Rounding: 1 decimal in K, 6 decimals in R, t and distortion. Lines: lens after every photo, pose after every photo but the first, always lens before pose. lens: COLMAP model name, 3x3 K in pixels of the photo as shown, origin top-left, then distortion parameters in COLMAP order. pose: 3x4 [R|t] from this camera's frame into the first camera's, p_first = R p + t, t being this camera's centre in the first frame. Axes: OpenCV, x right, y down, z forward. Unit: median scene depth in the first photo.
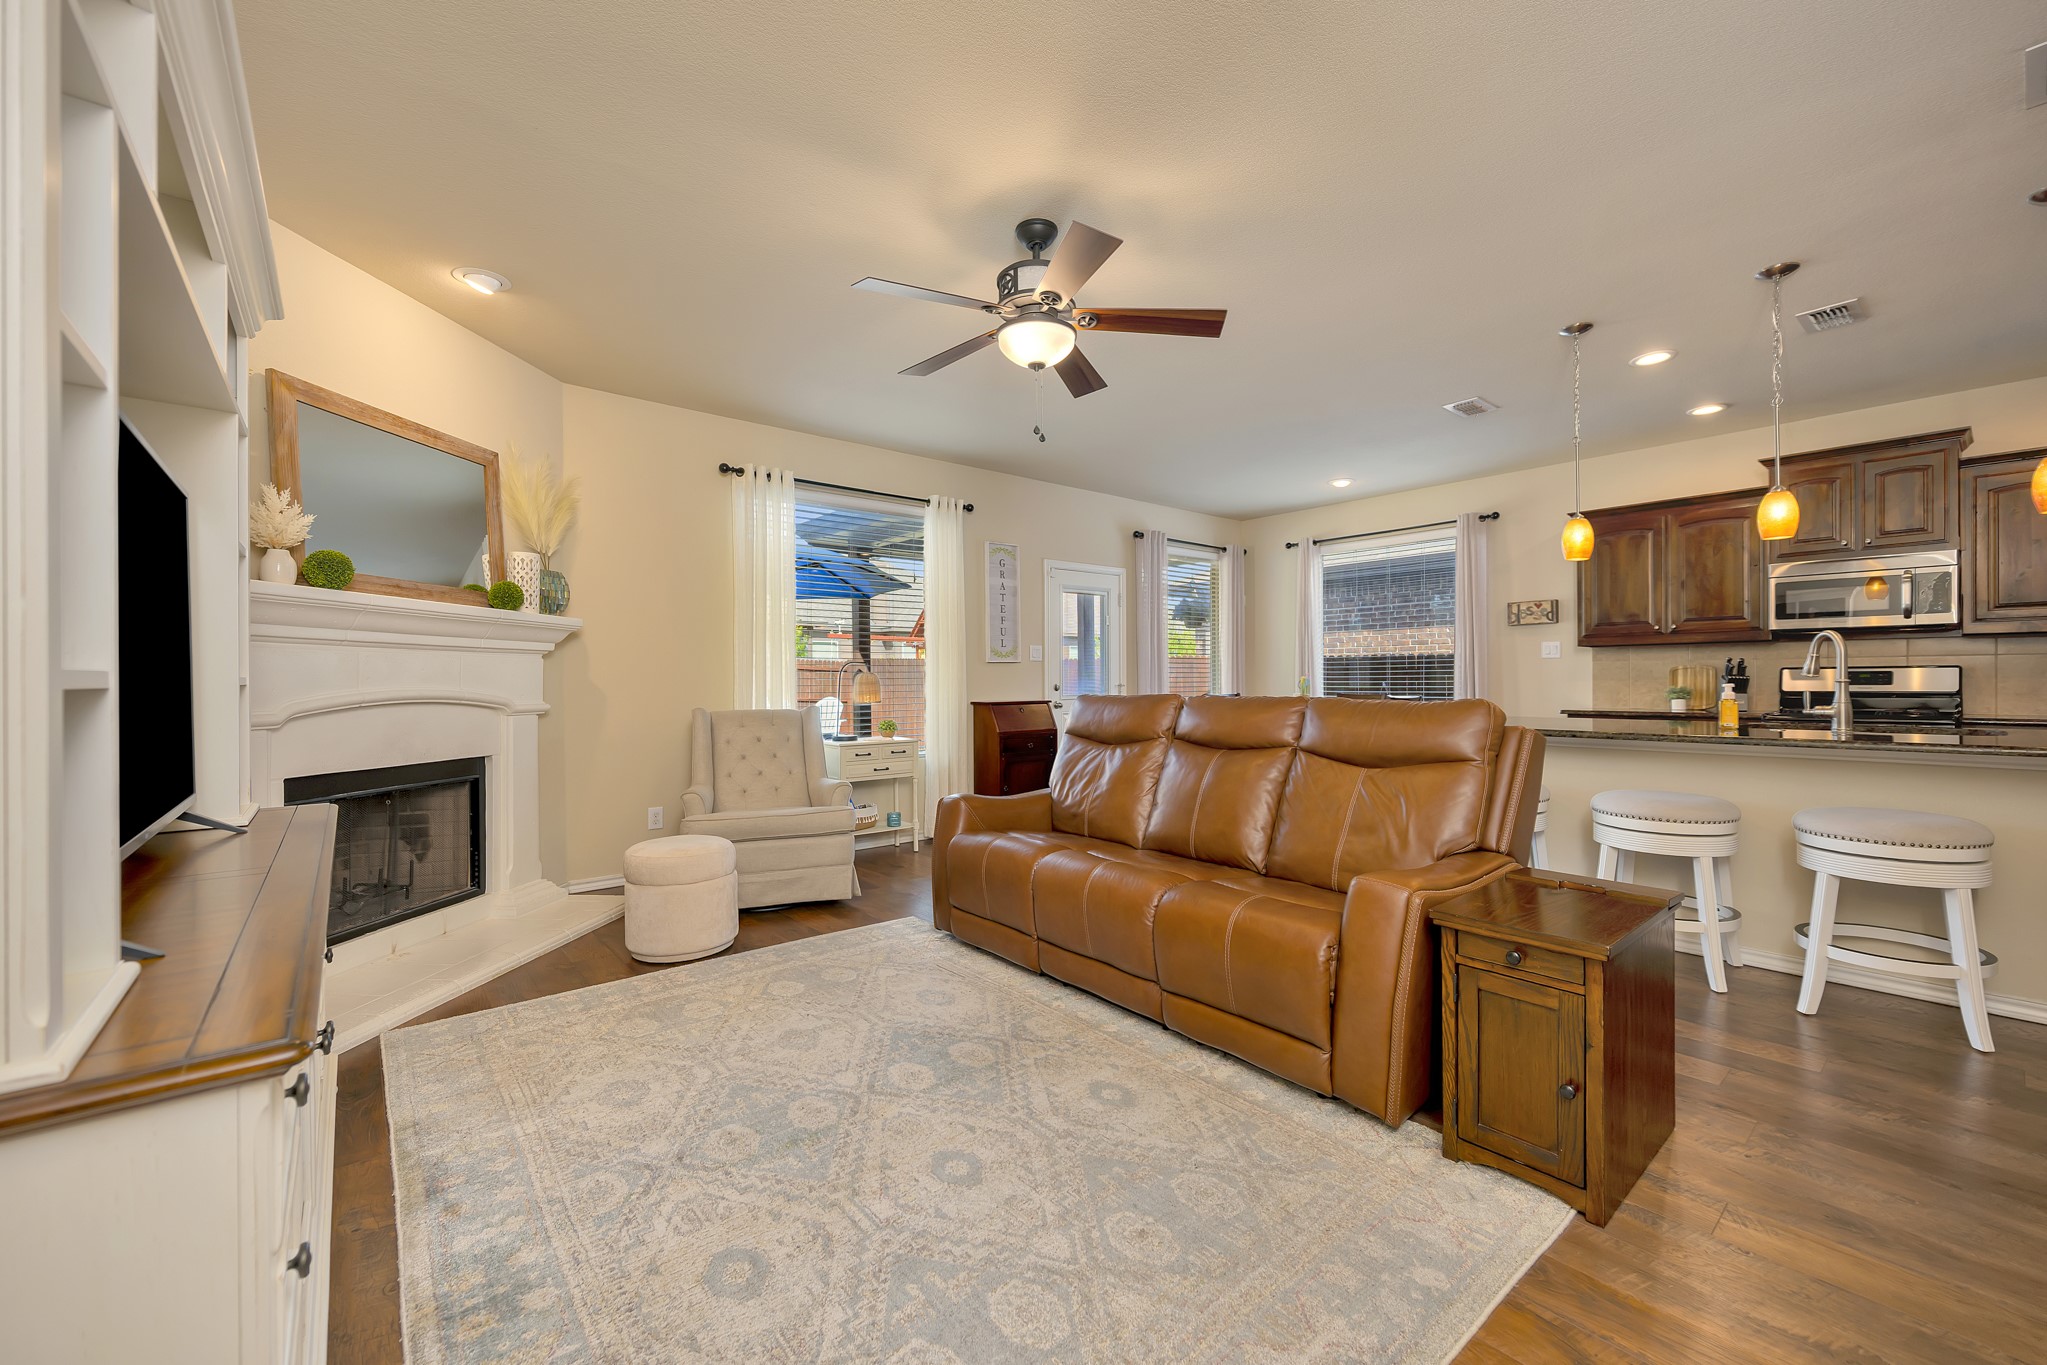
lens RADIAL K [[817.9, 0, 1018.5], [0, 817.9, 683.6], [0, 0, 1]] dist [-0.009153, -0.000035]
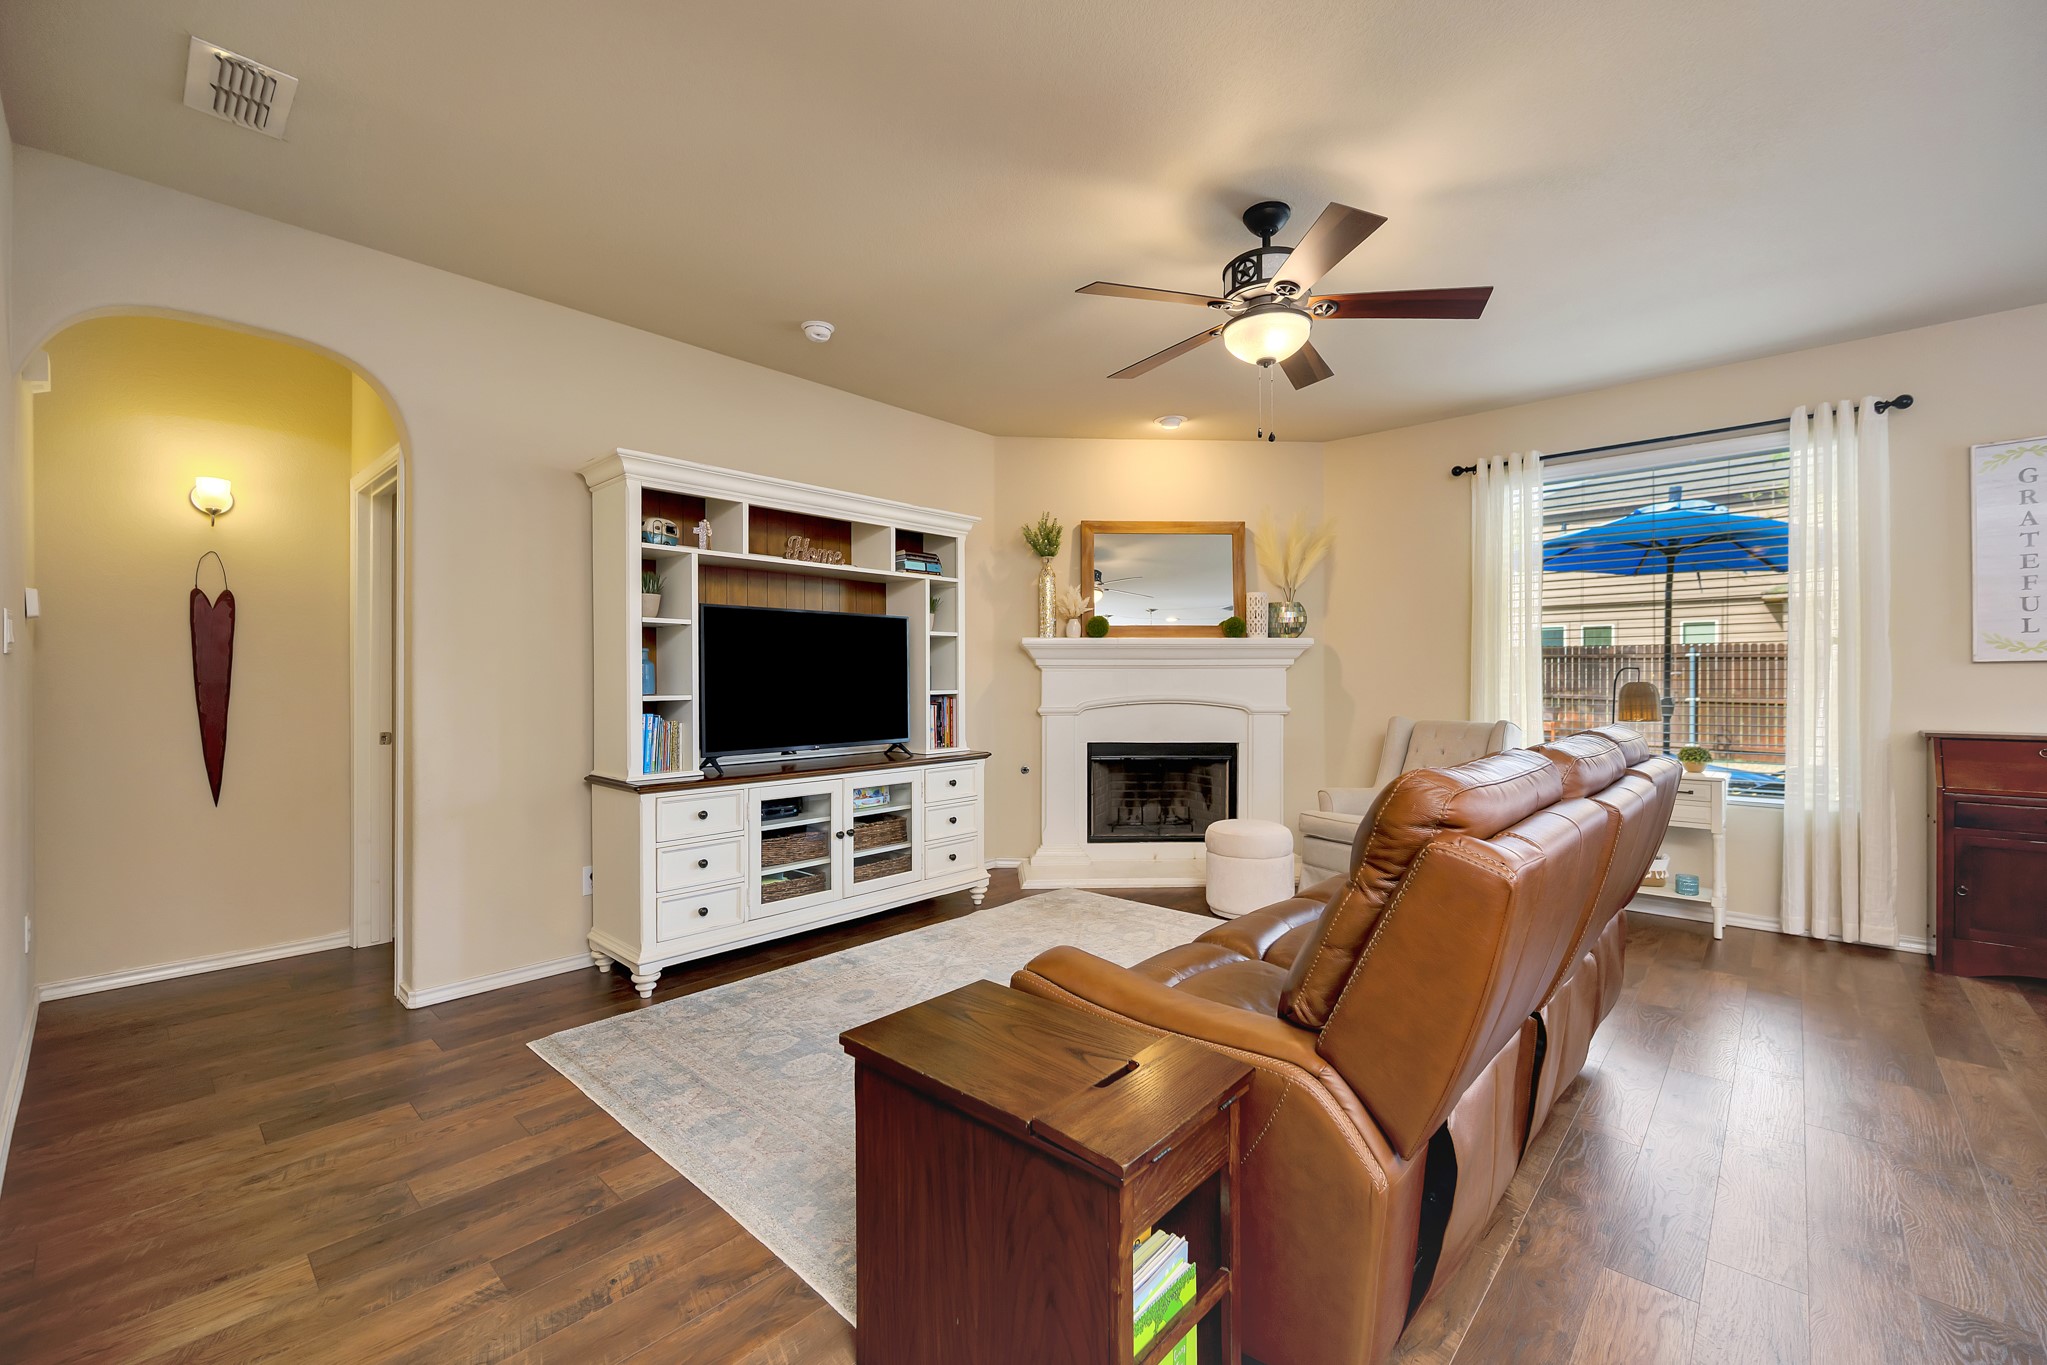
lens RADIAL K [[817.9, 0, 1022.2], [0, 817.9, 681.5], [0, 0, 1]] dist [-0.009153, -0.000035]
pose [[0.143989, 0.004397, -0.989569, 0.681624], [-0.001801, 0.999990, 0.004181, -0.021027], [0.989578, 0.001180, 0.143996, 0.450724]]
